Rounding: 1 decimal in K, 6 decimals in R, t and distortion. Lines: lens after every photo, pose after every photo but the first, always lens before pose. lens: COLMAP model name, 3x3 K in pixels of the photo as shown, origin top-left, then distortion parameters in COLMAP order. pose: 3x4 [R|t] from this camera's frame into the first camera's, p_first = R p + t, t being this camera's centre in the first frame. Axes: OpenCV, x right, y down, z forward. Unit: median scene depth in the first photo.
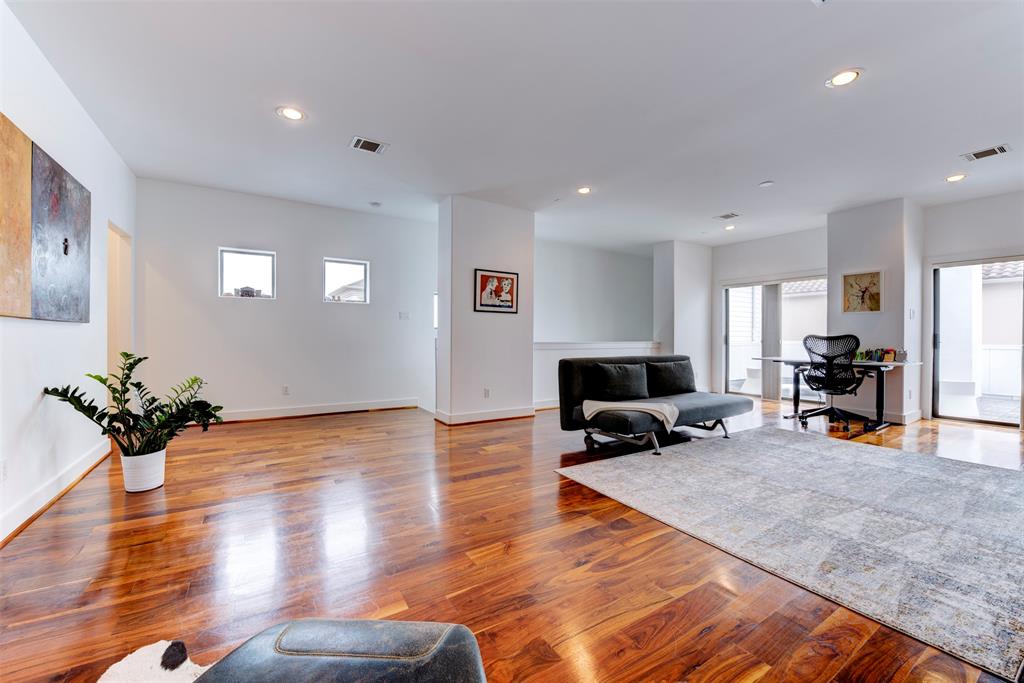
lens RADIAL K [[410.1, 0, 512.0], [0, 410.1, 341.5], [0, 0, 1]] dist [0.000942, 0.000091]
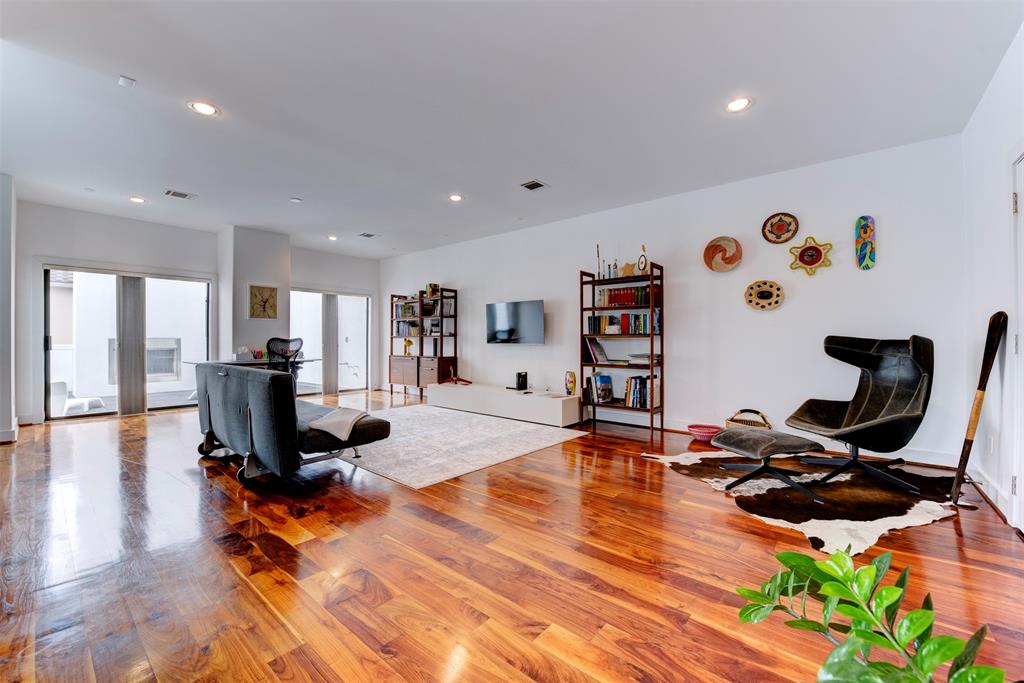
lens RADIAL K [[404.4, 0, 512.0], [0, 404.4, 341.5], [0, 0, 1]] dist [-0.048867, -0.000007]
pose [[-0.306421, -0.003587, 0.951889, -0.452632], [0.007803, 0.999950, 0.006280, -0.004971], [-0.951864, 0.009352, -0.306378, 0.616346]]
